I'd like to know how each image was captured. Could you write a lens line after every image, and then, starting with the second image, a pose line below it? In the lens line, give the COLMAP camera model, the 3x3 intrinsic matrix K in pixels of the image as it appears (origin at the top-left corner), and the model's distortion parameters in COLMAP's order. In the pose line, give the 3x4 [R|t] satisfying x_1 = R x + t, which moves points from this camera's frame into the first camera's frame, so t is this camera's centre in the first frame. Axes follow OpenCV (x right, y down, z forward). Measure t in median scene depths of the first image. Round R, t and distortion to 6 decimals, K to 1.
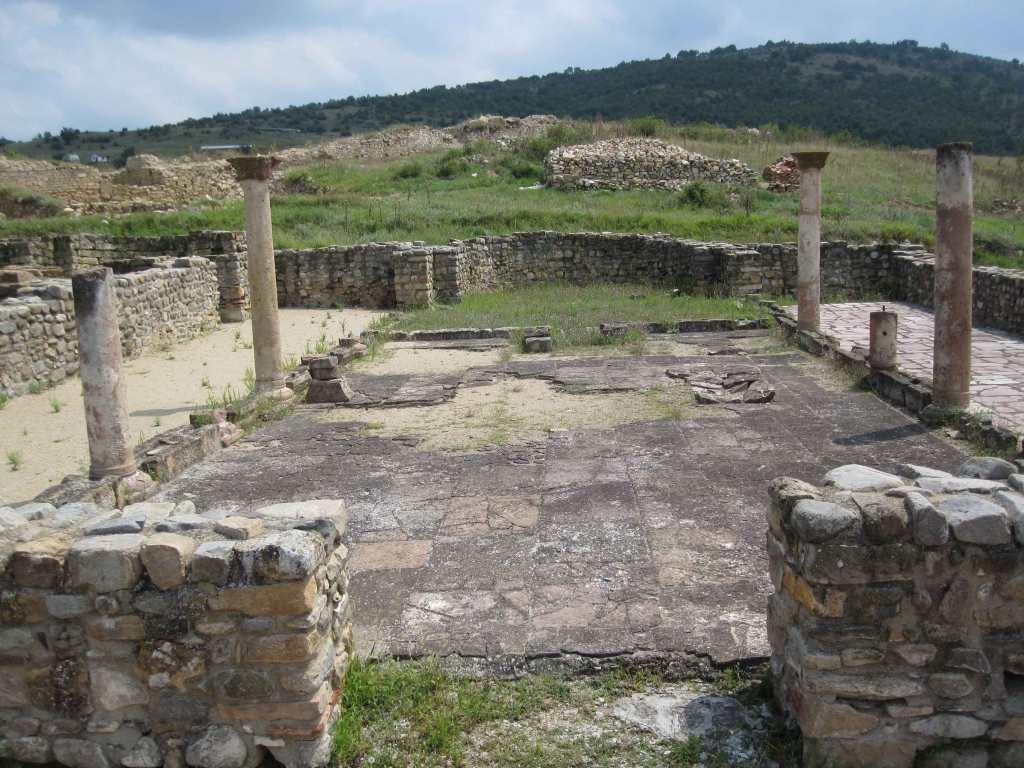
lens RADIAL K [[1003.5, 0, 512.0], [0, 1003.5, 384.0], [0, 0, 1]] dist [-0.096777, 0.072517]
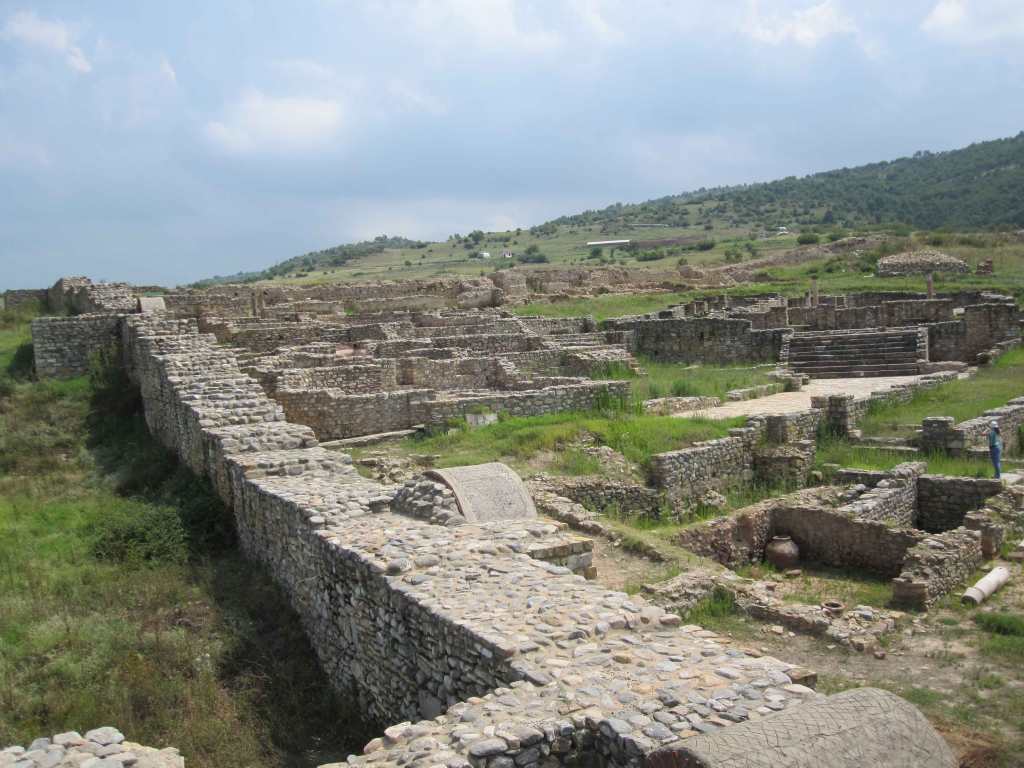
lens RADIAL K [[1003.5, 0, 512.0], [0, 1003.5, 384.0], [0, 0, 1]] dist [-0.096777, 0.072517]
pose [[0.943291, 0.001663, -0.331964, 0.000068], [-0.029421, 0.996471, -0.078610, 0.025855], [0.330662, 0.083919, 0.940011, -0.141557]]
